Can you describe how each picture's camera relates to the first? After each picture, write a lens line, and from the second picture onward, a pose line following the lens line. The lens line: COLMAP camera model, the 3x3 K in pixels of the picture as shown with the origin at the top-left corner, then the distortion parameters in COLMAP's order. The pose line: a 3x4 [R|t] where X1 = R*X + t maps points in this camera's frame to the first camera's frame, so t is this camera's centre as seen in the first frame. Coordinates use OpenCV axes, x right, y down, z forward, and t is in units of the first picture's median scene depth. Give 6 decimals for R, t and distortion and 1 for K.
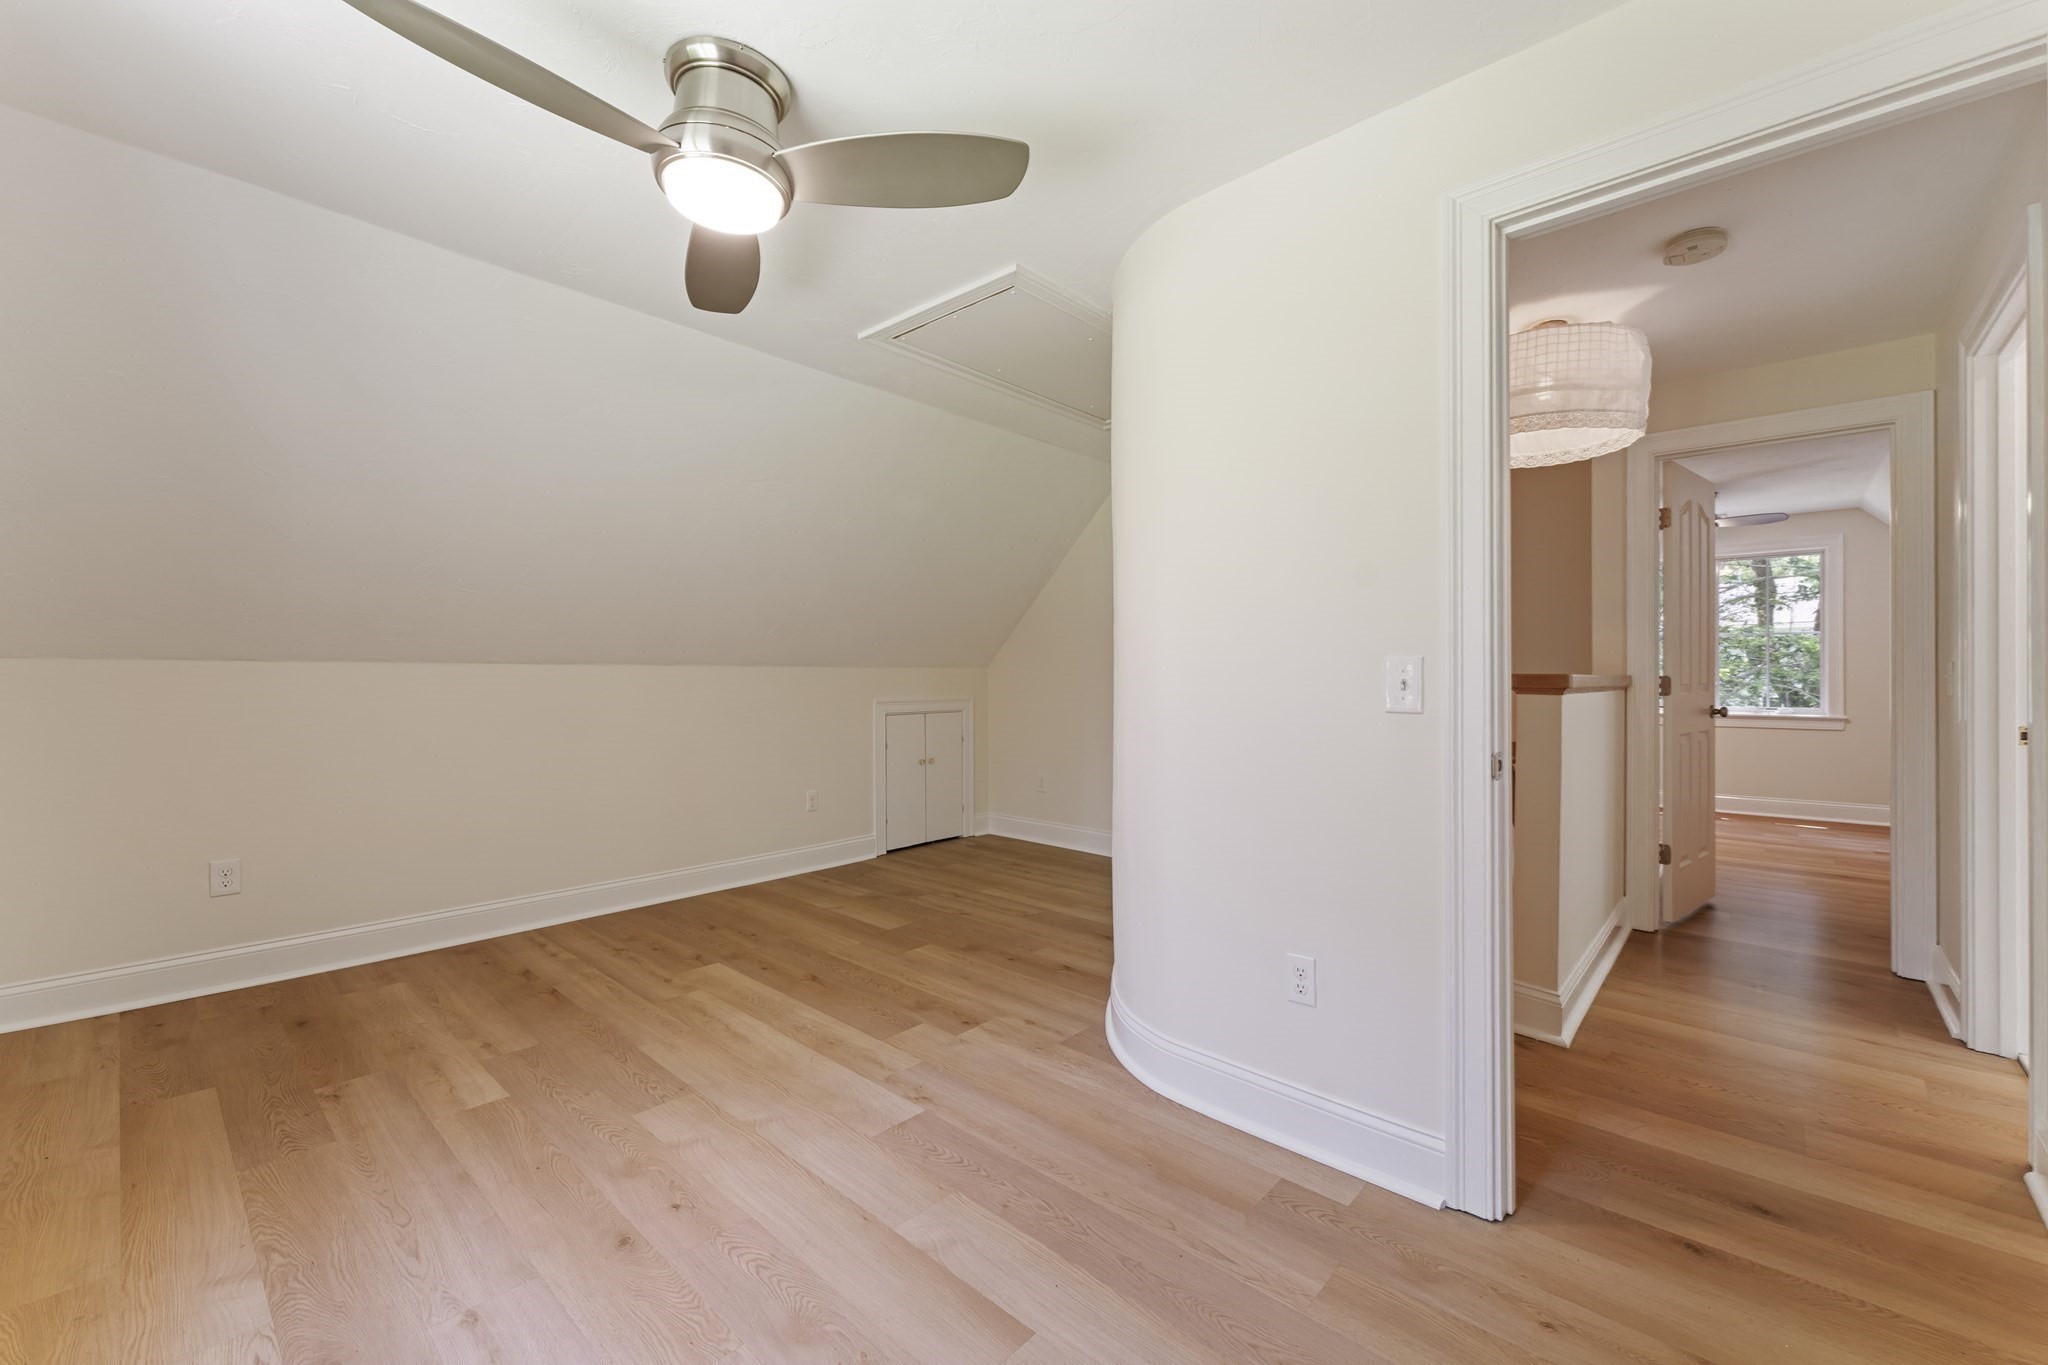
lens RADIAL K [[828.3, 0, 1026.4], [0, 828.3, 687.7], [0, 0, 1]] dist [0.000392, 0.000029]
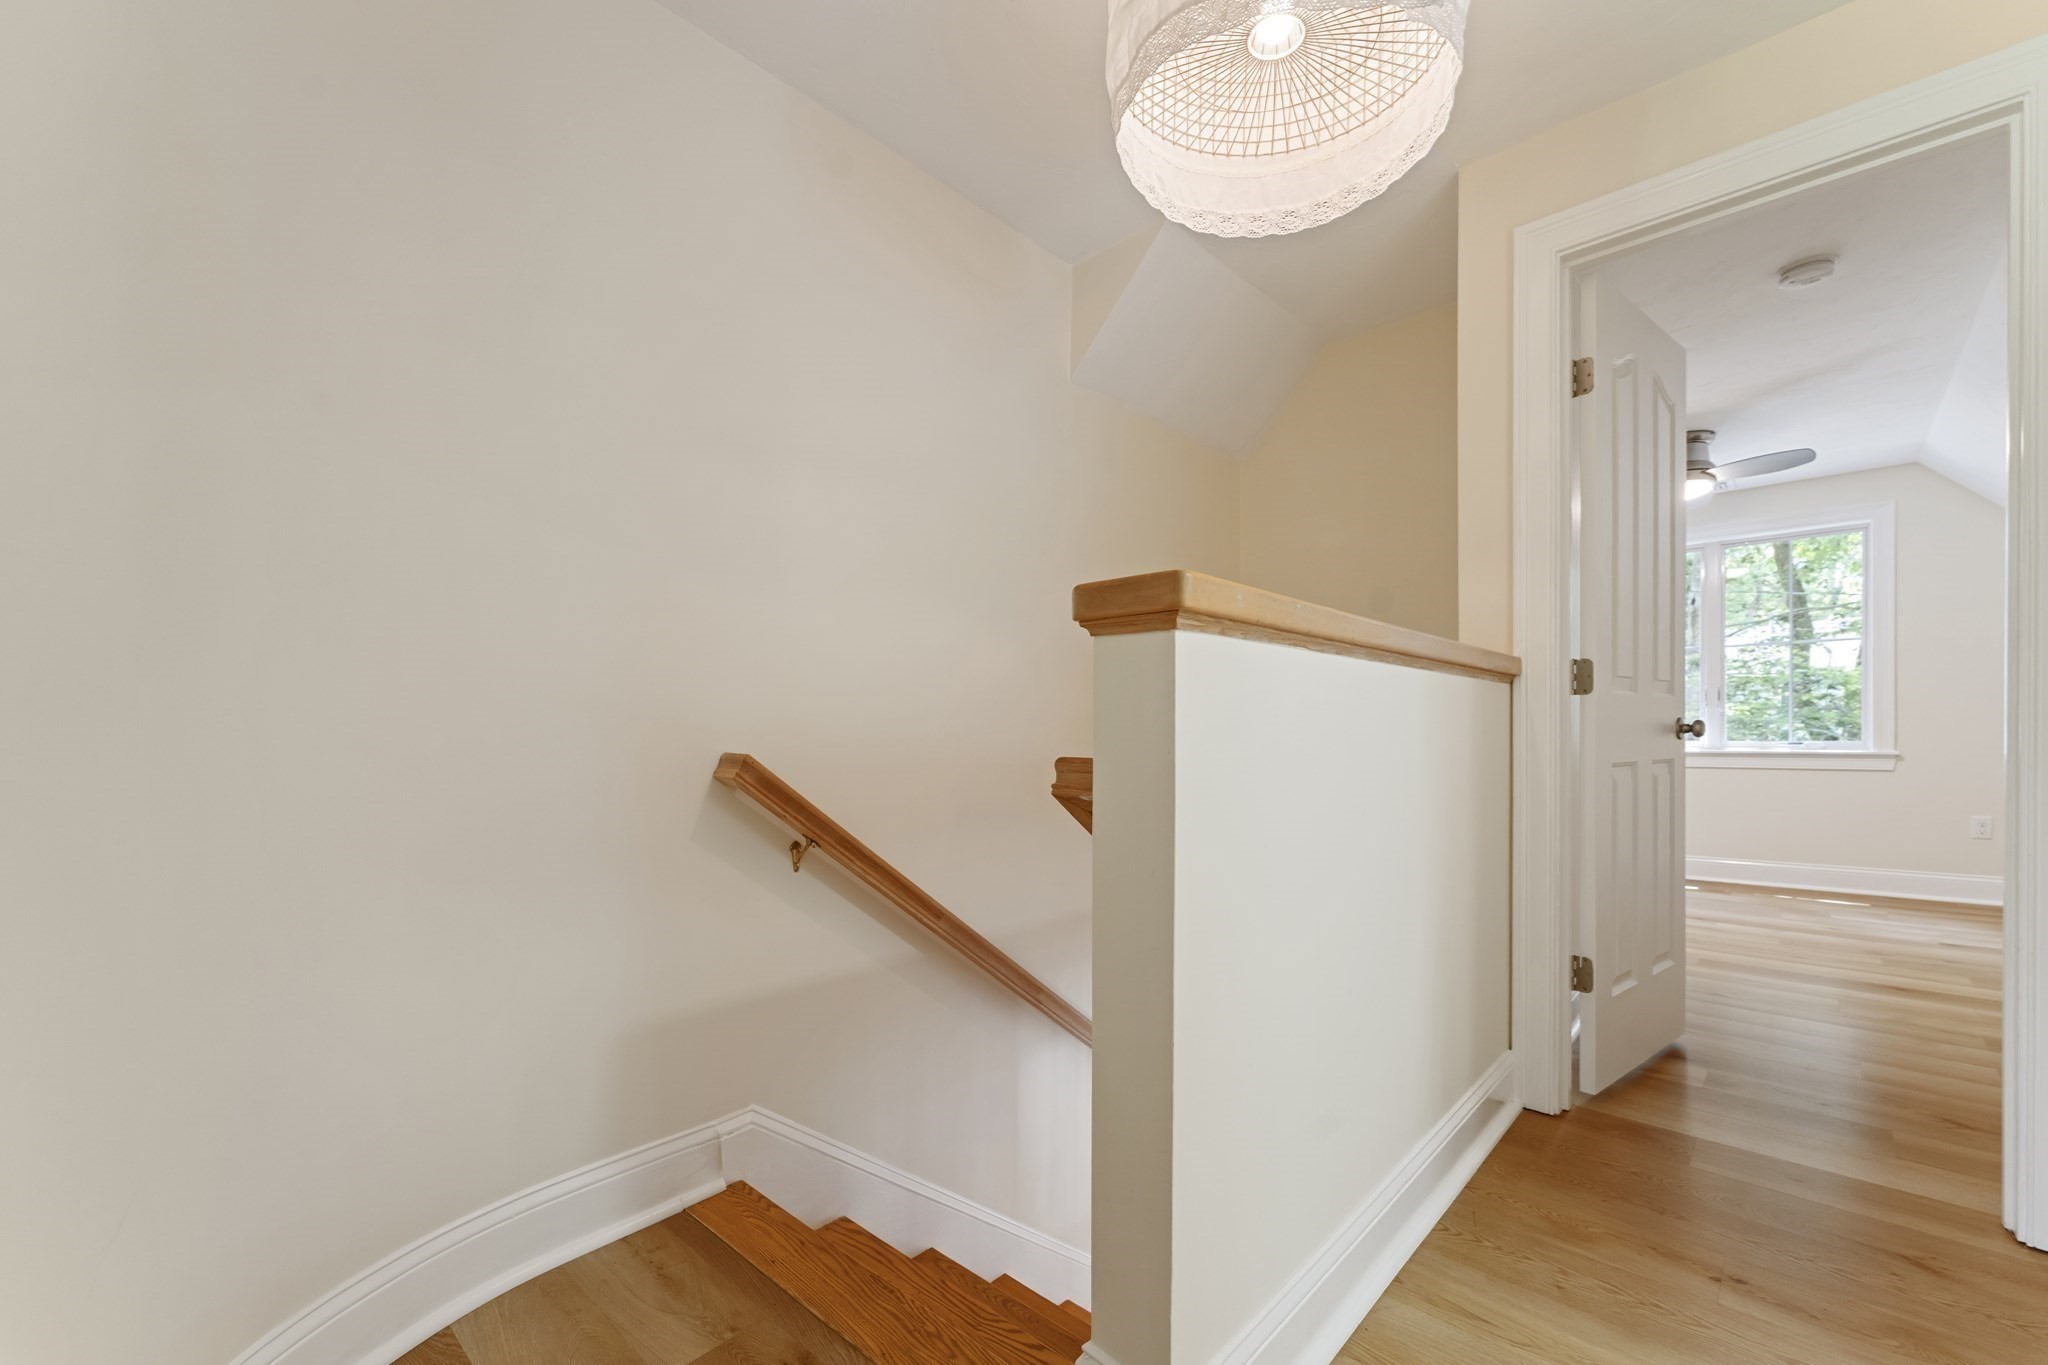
lens RADIAL K [[843.8, 0, 1025.9], [0, 843.8, 743.7], [0, 0, 1]] dist [-0.000036, -0.000167]
pose [[0.999864, -0.000580, -0.016512, 0.365238], [0.000671, 0.999985, 0.005489, 0.036687], [0.016508, -0.005500, 0.999849, 0.381599]]
